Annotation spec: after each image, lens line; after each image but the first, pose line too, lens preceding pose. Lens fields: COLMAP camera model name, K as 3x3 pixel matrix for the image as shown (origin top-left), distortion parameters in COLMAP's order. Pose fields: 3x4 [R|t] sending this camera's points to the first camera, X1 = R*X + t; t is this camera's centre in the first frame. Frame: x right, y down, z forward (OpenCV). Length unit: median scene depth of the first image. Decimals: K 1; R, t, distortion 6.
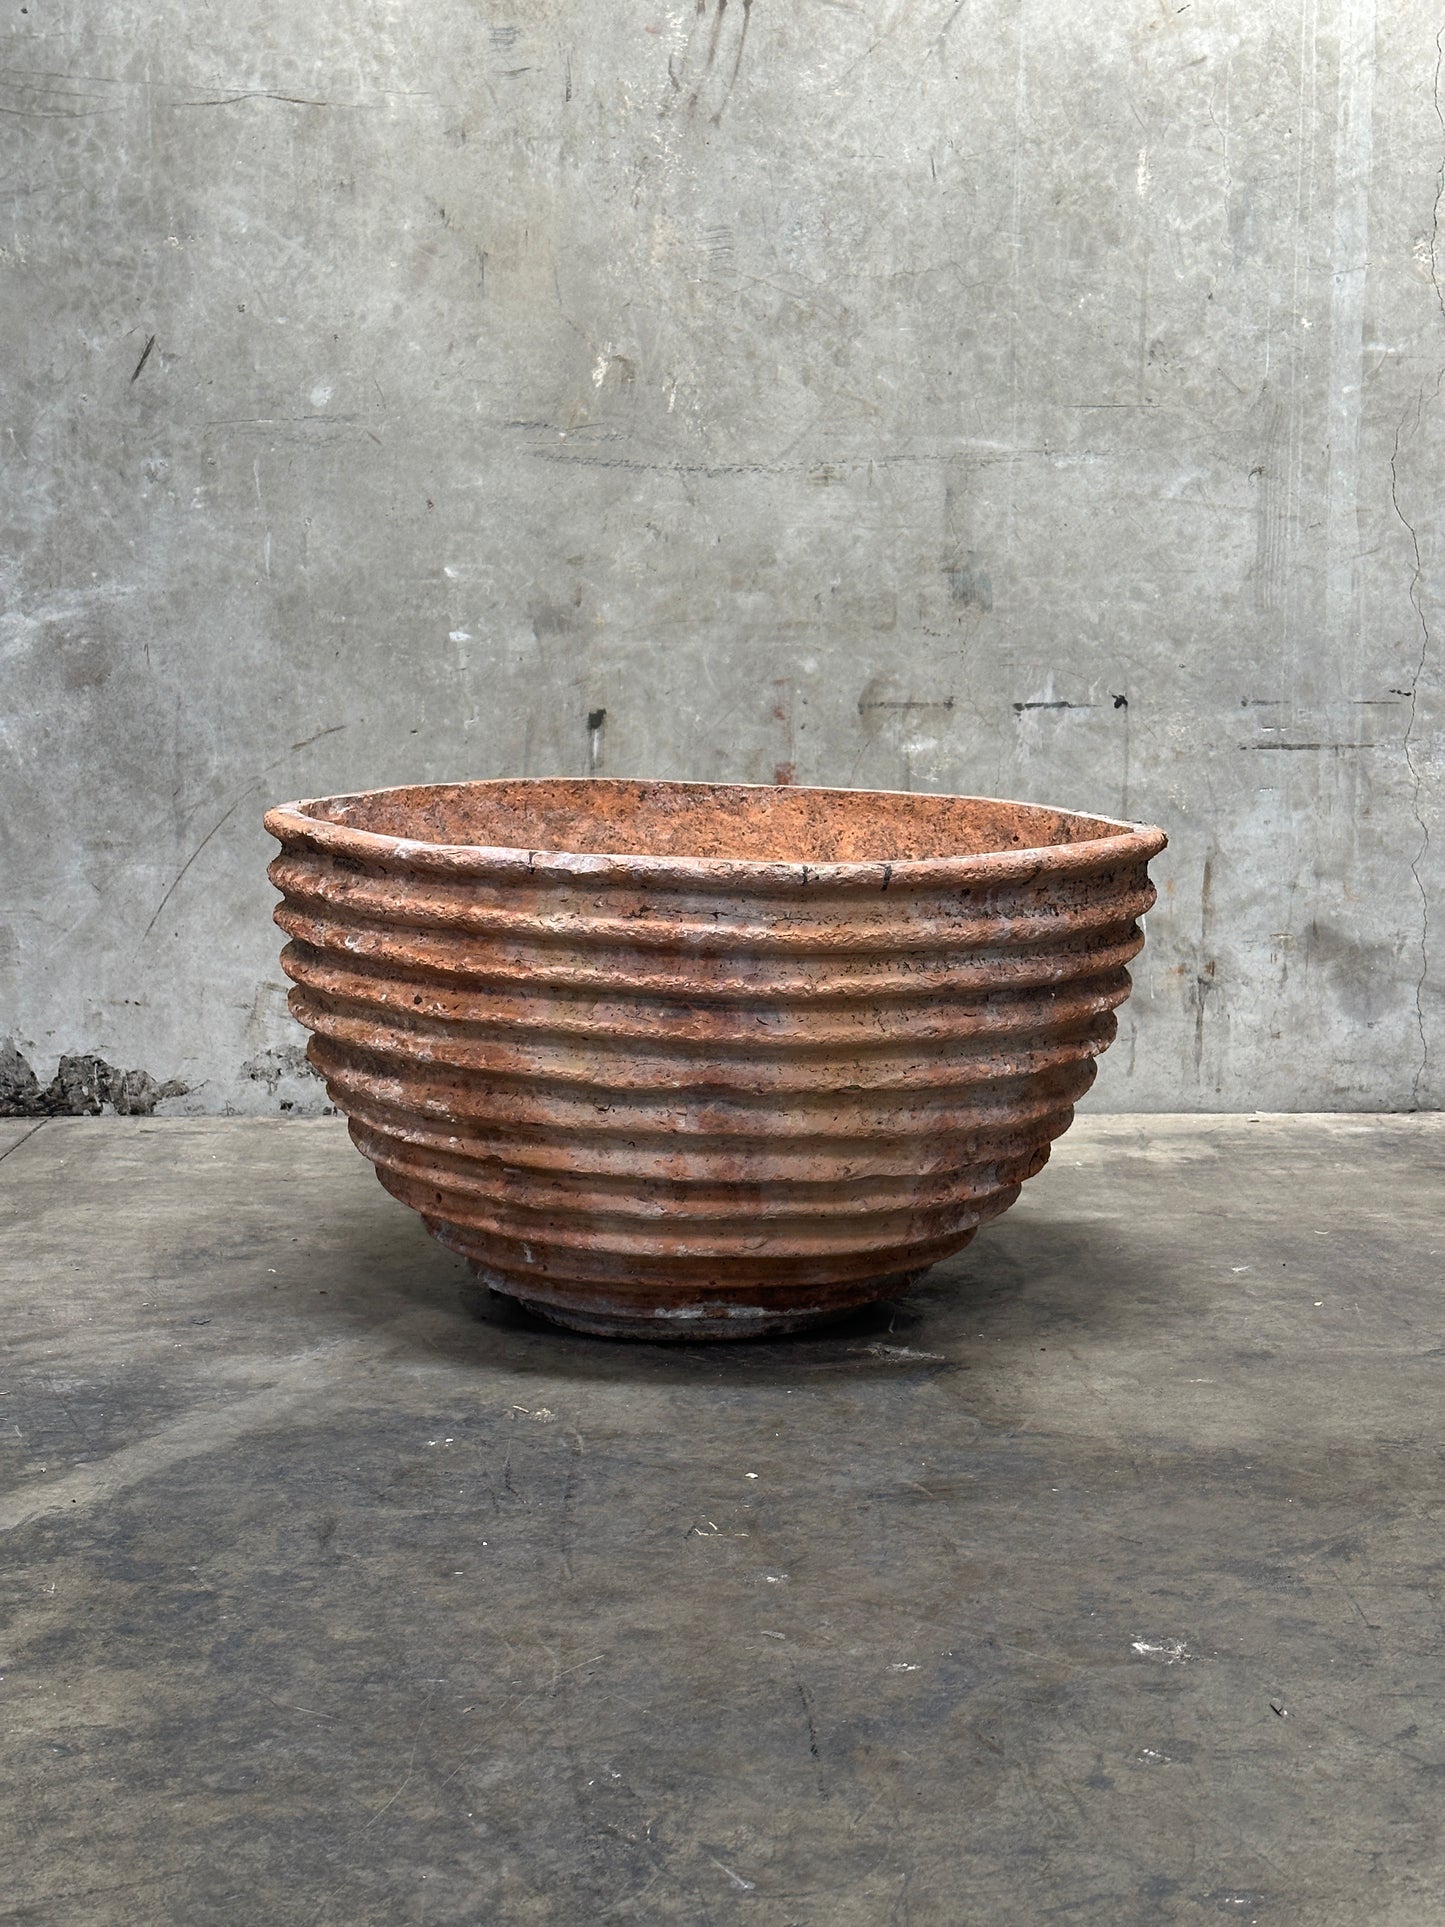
lens RADIAL K [[2751.5, 0, 730.0], [0, 2751.5, 970.0], [0, 0, 1]] dist [0.195006, -0.409034]
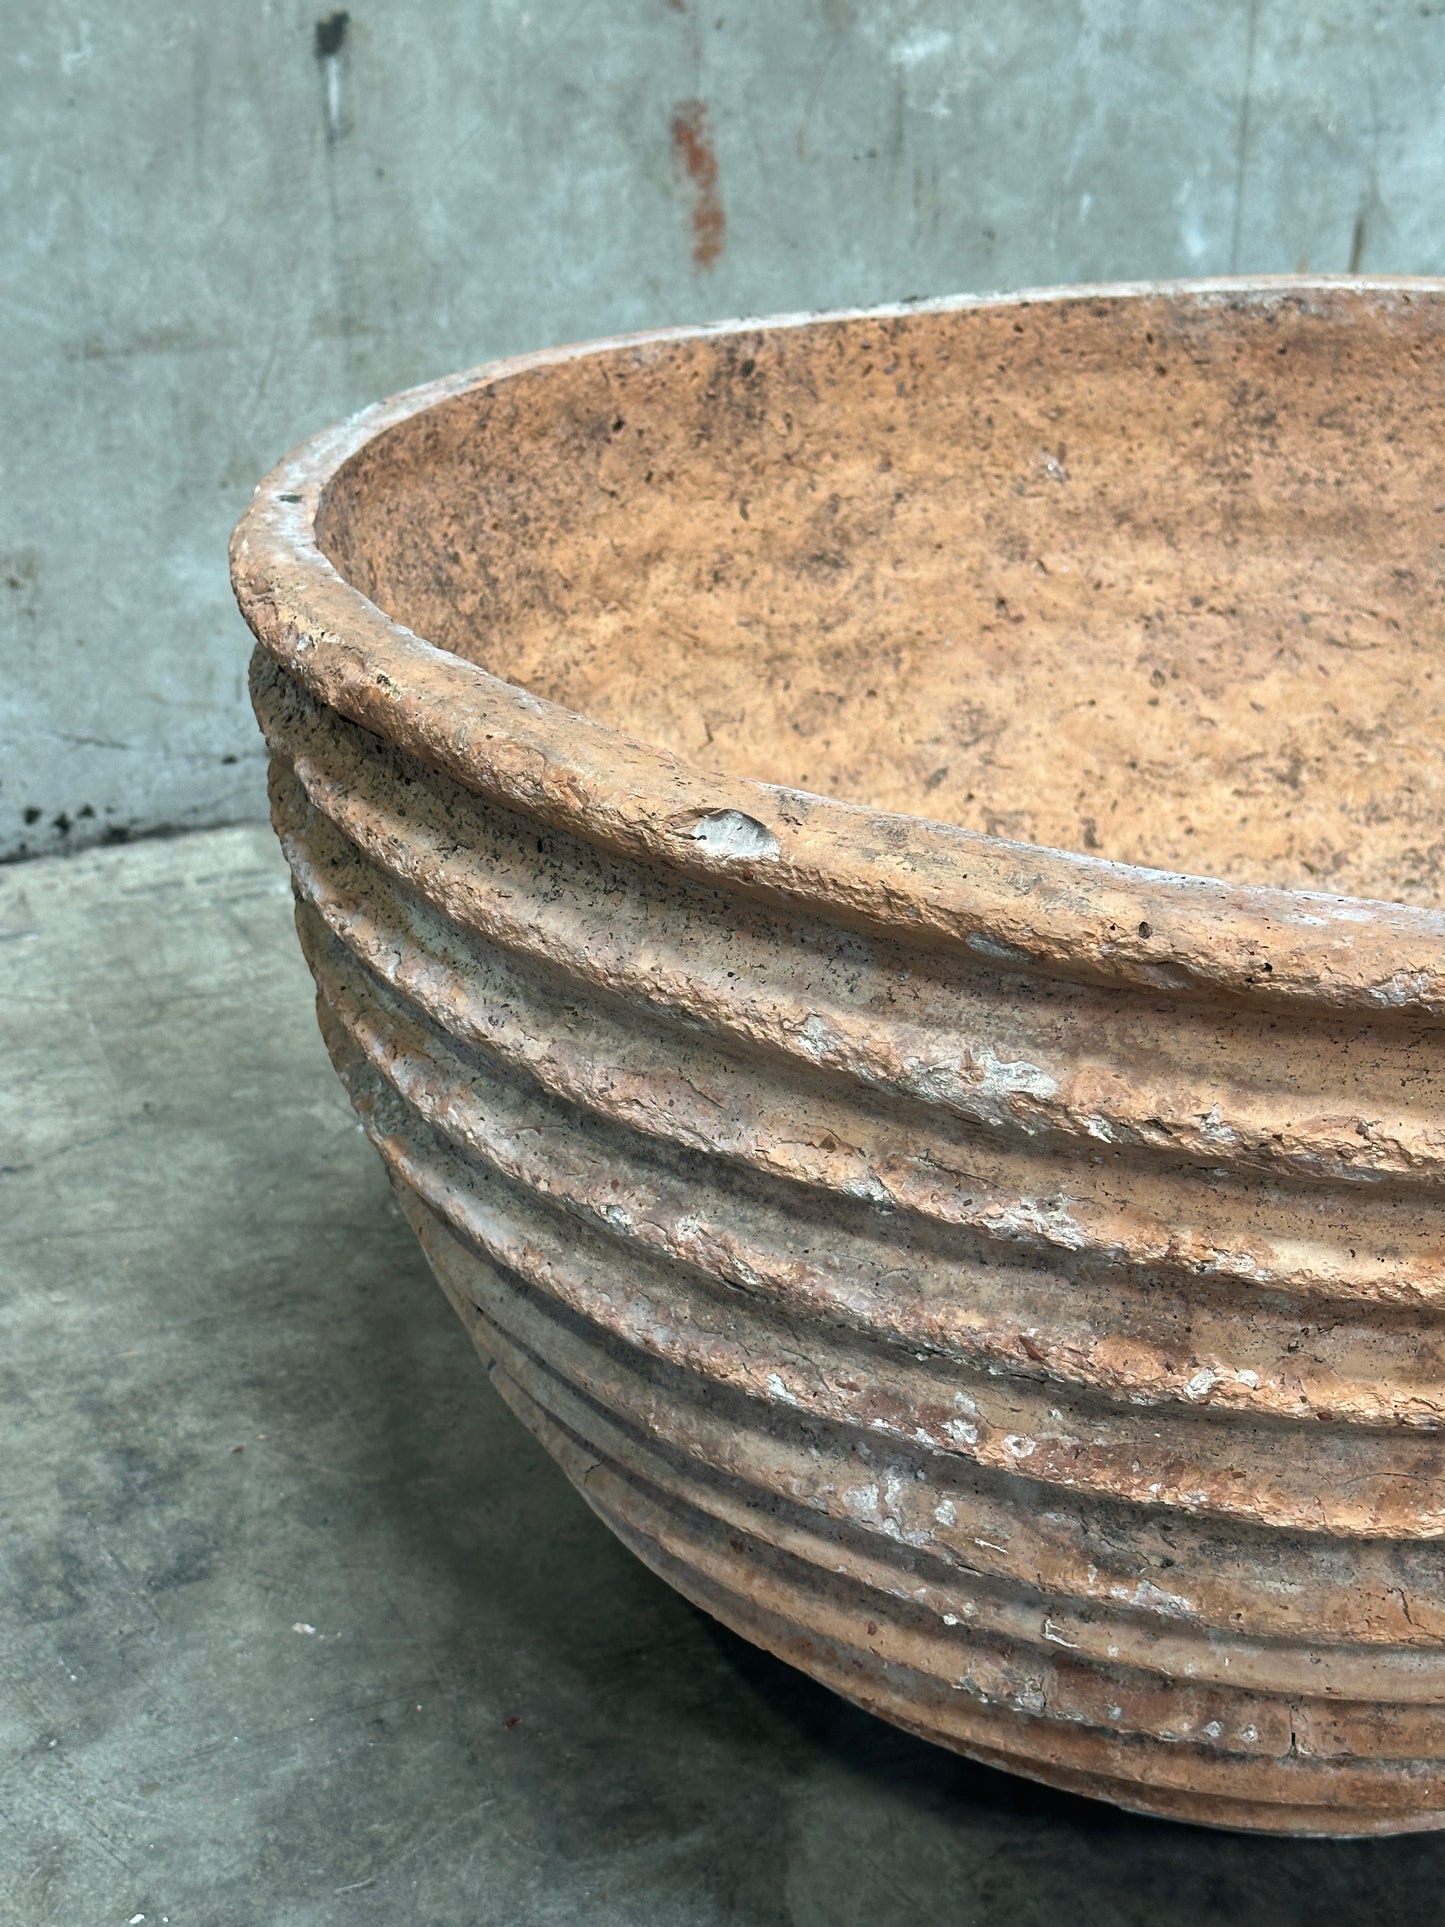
lens RADIAL K [[2736.3, 0, 714.9], [0, 2736.3, 979.5], [0, 0, 1]] dist [0.189551, -0.354839]
pose [[0.929636, -0.173642, 0.325001, -0.176189], [0.058319, 0.940223, 0.335529, -0.095638], [-0.363835, -0.292967, 0.884191, 0.489633]]
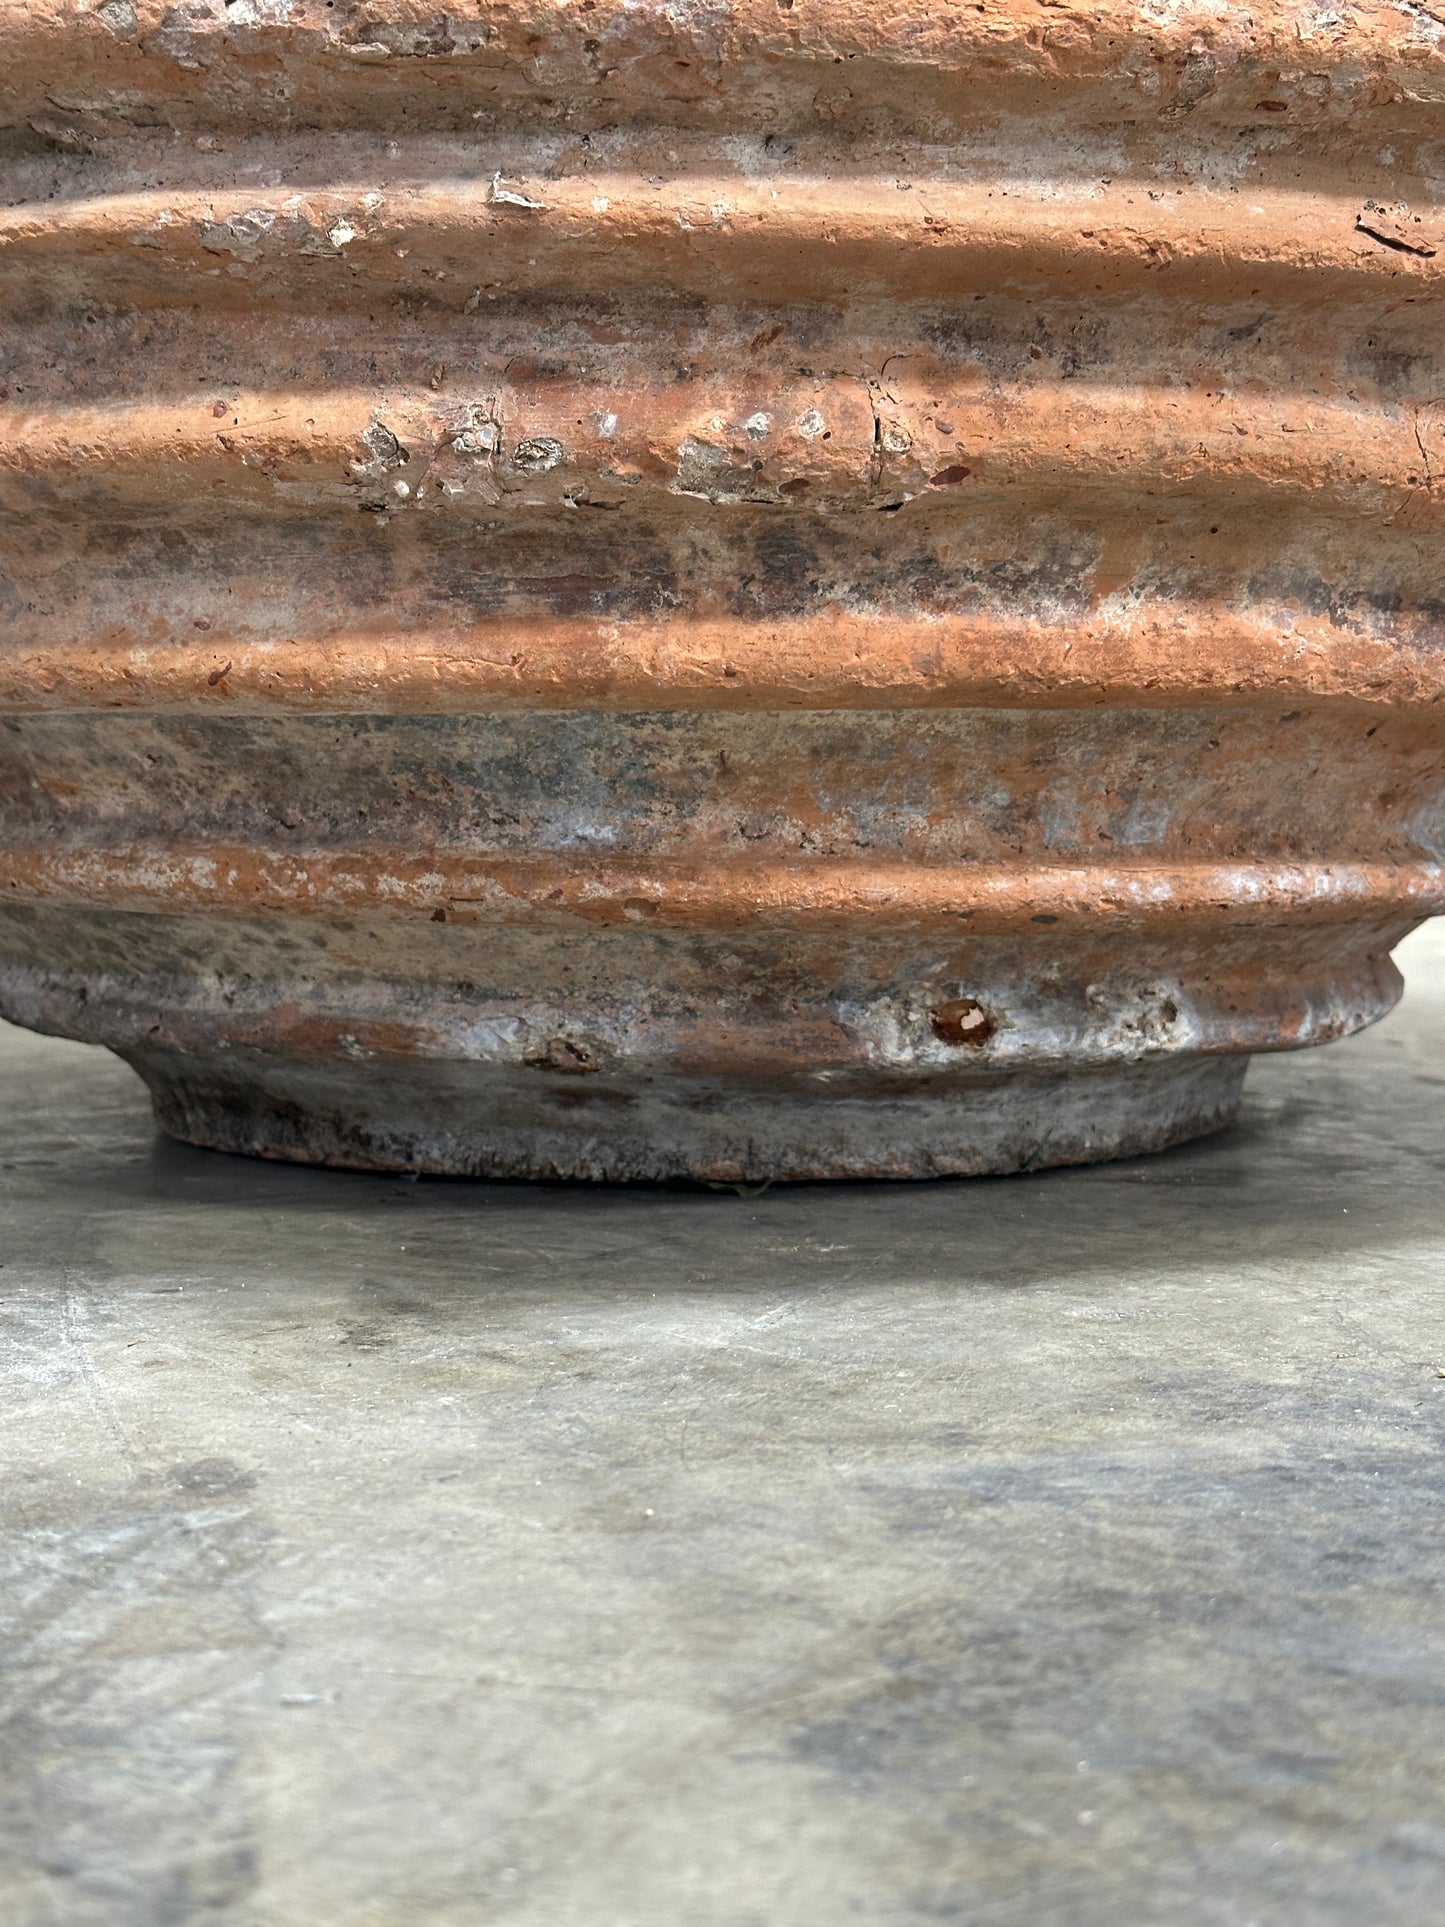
lens RADIAL K [[2717.1, 0, 722.5], [0, 2717.1, 963.5], [0, 0, 1]] dist [0.158894, -0.376348]
pose [[0.813486, -0.050924, 0.579350, -0.161189], [0.076147, 0.996910, -0.019293, 0.080042], [-0.576577, 0.059811, 0.814850, 0.545349]]
